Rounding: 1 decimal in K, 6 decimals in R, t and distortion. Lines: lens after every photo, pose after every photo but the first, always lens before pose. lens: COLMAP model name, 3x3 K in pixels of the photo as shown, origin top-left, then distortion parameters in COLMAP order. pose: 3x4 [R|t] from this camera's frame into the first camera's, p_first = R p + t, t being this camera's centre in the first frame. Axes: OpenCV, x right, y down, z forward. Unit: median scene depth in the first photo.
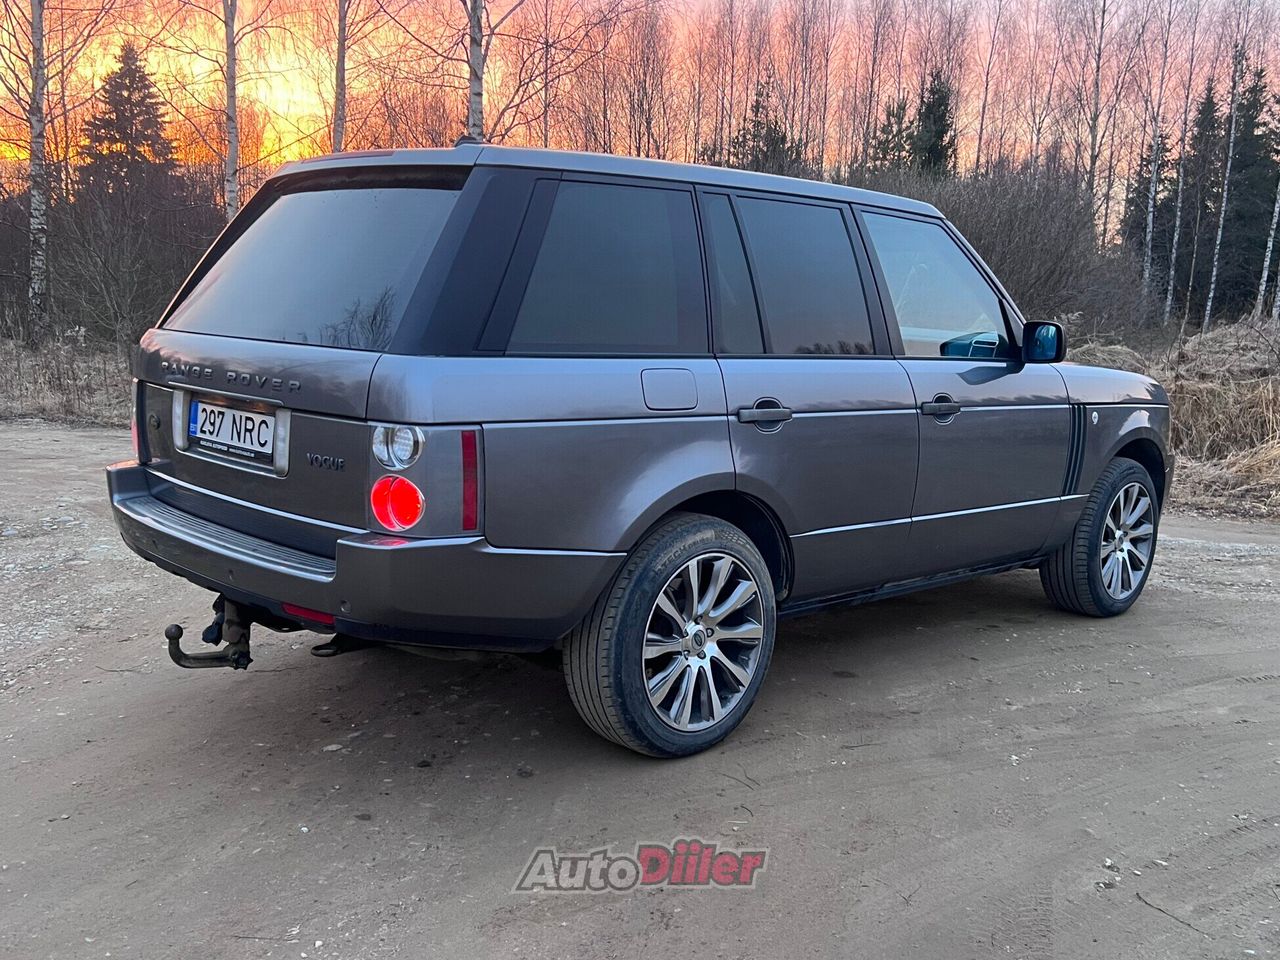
lens RADIAL K [[1272.1, 0, 640.0], [0, 1272.1, 480.0], [0, 0, 1]] dist [0.026525, -0.001711]
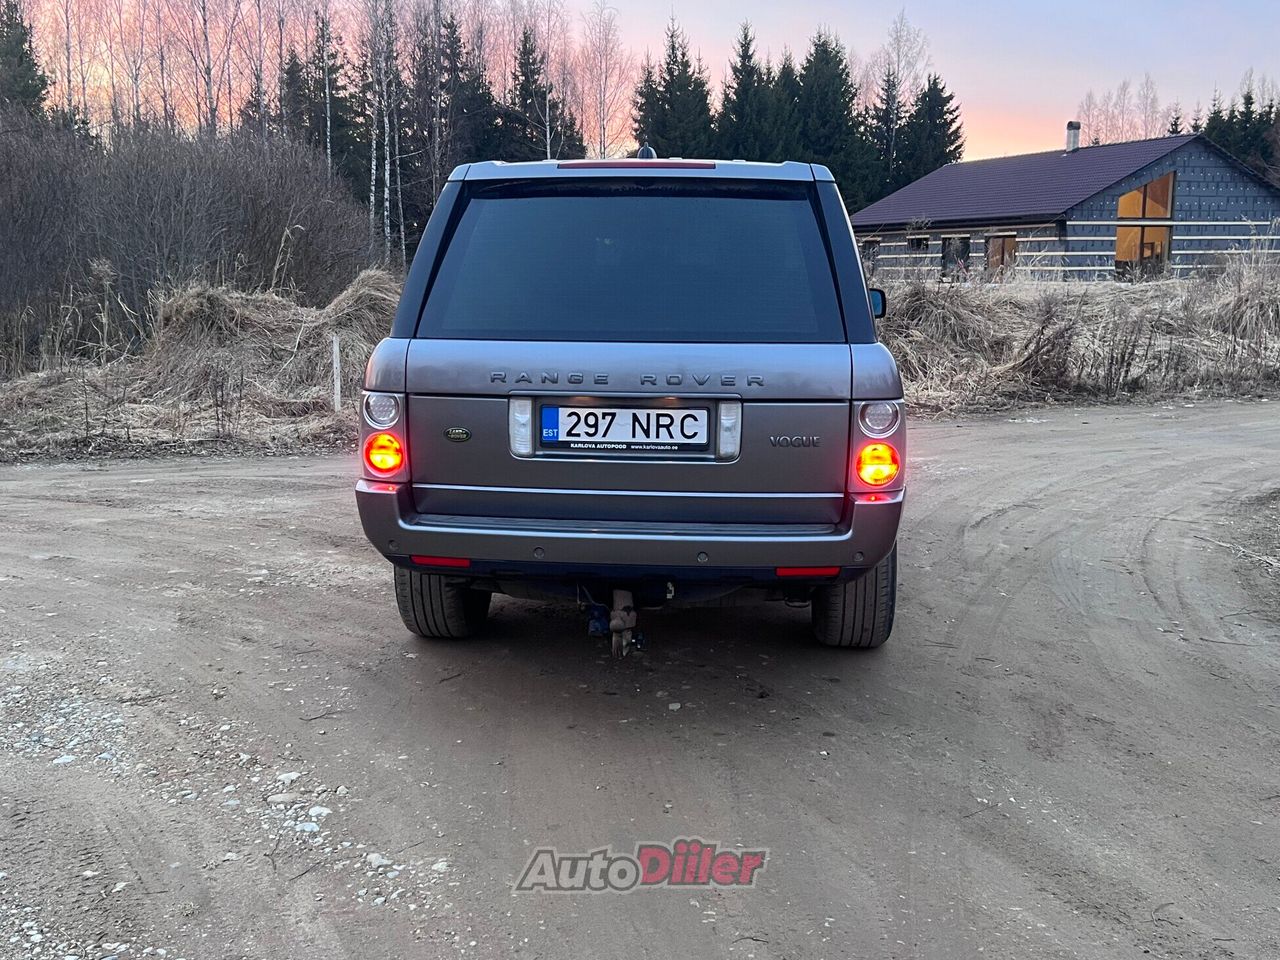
lens RADIAL K [[1272.1, 0, 640.0], [0, 1272.1, 480.0], [0, 0, 1]] dist [0.026525, -0.001711]
pose [[0.741361, -0.142641, 0.655772, -1.008726], [0.116256, 0.989674, 0.083841, -0.084049], [-0.660960, 0.014080, 0.750289, 0.204518]]
